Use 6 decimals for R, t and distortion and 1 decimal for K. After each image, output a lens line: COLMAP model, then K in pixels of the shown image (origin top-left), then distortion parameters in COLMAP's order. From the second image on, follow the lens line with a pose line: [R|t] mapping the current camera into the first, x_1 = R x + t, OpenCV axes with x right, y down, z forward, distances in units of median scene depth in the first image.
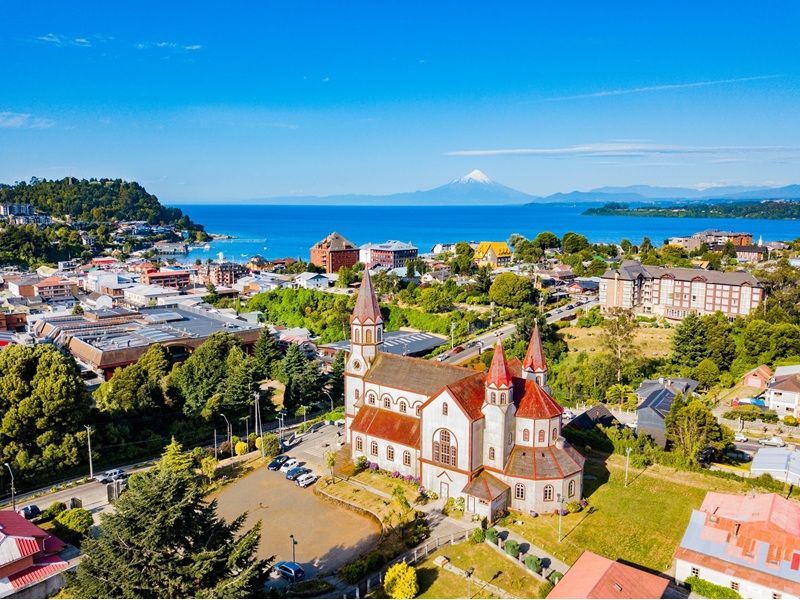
lens RADIAL K [[633.1, 0, 394.4], [0, 633.1, 296.4], [0, 0, 1]] dist [0.009438, -0.045785]
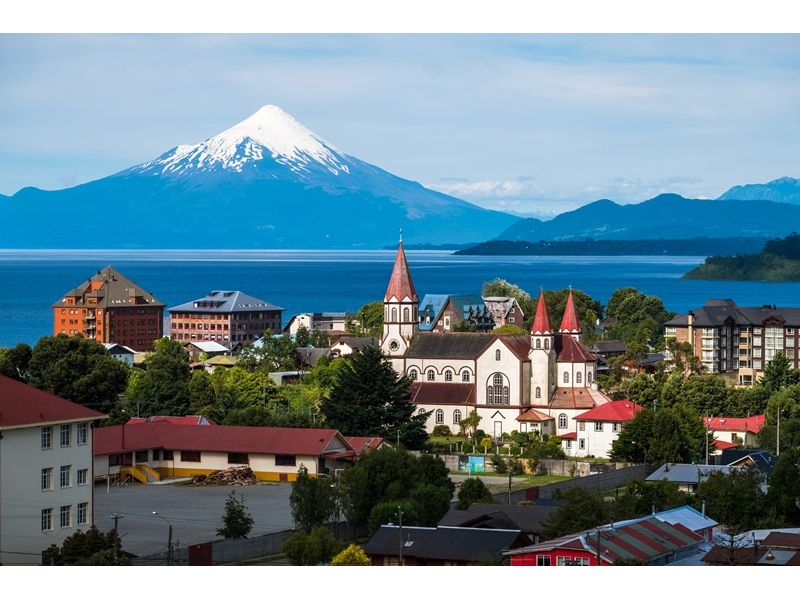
lens RADIAL K [[3022.5, 0, 400.1], [0, 3022.5, 300.0], [0, 0, 1]] dist [-0.205543, 0.000000]
pose [[0.983448, 0.000975, 0.181189, -0.266610], [0.022549, 0.991554, -0.127722, 0.189041], [-0.179783, 0.129694, 0.975119, -1.062961]]
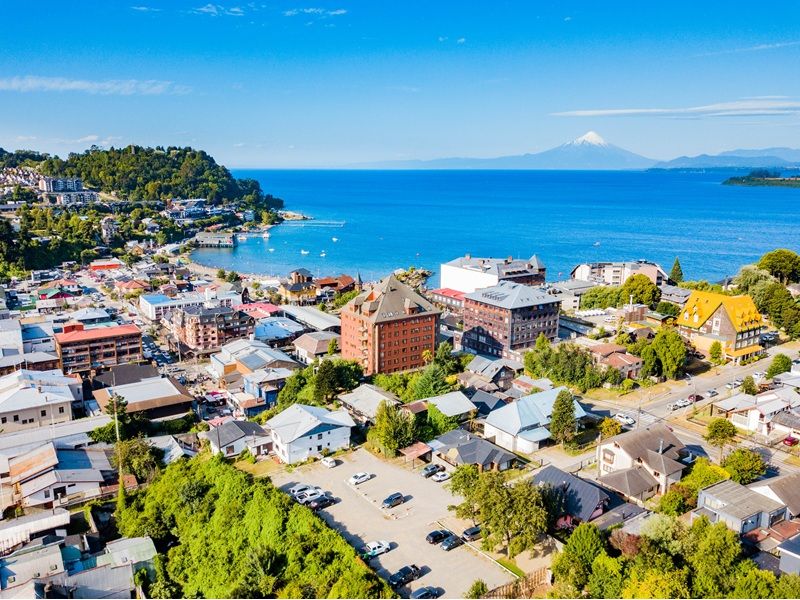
lens RADIAL K [[601.9, 0, 403.9], [0, 601.9, 302.4], [0, 0, 1]] dist [-0.010368, 0.007394]
pose [[0.987913, 0.035388, -0.150917, -0.013904], [-0.023308, 0.996435, 0.081077, -0.114033], [0.153248, -0.076579, 0.985216, 0.527533]]
